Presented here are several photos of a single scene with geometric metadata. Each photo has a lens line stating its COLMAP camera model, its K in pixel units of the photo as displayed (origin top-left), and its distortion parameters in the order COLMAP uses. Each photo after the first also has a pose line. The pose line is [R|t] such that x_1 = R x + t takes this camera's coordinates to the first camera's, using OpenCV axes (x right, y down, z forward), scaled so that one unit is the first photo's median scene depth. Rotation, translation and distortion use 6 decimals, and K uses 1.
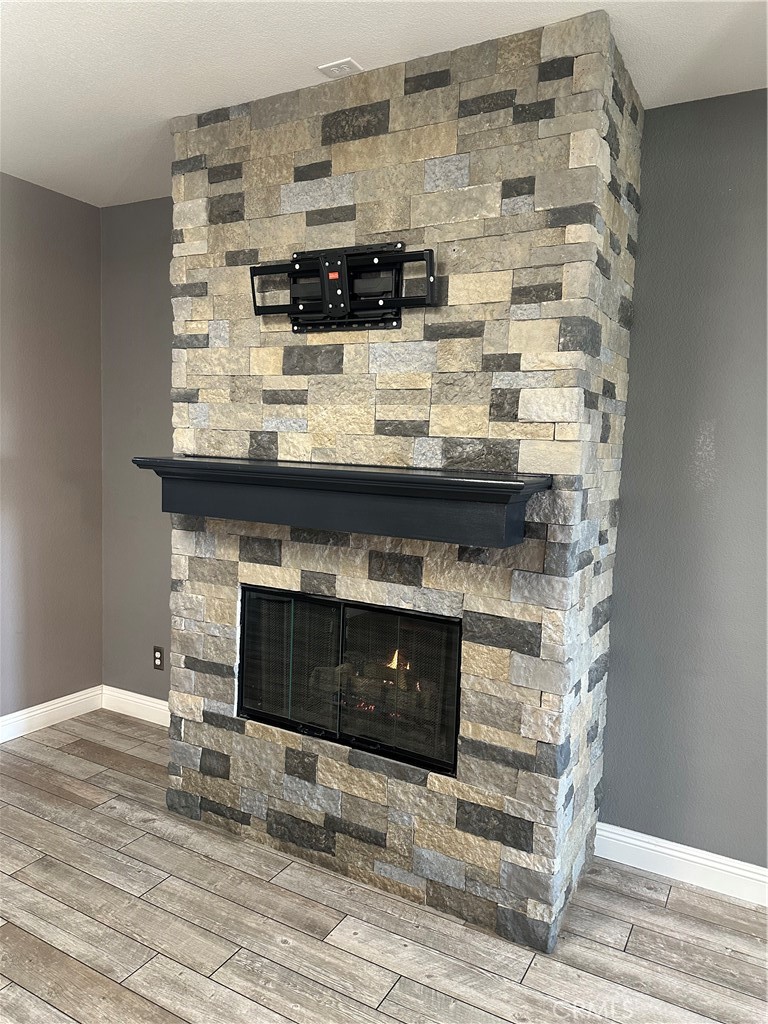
lens RADIAL K [[731.7, 0, 381.9], [0, 731.7, 514.2], [0, 0, 1]] dist [0.096524, -0.101170]
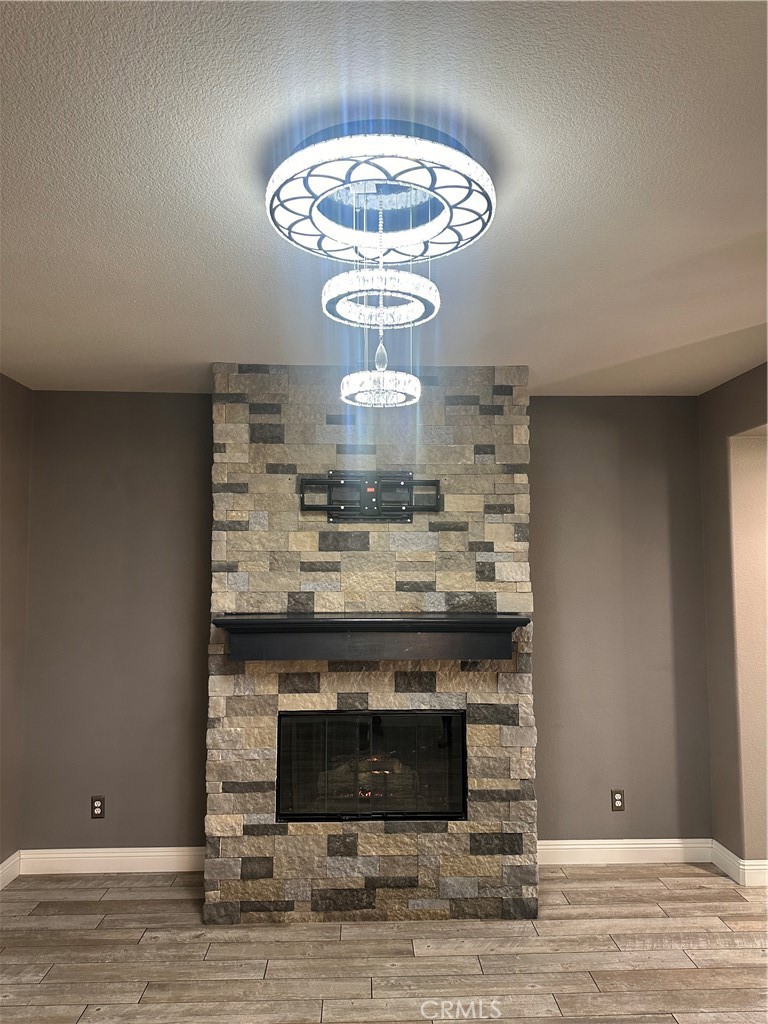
lens RADIAL K [[731.7, 0, 405.9], [0, 731.7, 511.0], [0, 0, 1]] dist [0.096524, -0.101170]
pose [[0.847370, 0.001026, 0.531002, -0.762318], [0.079958, 0.988350, -0.129506, -0.074416], [-0.524949, 0.152198, 0.837415, -0.277676]]
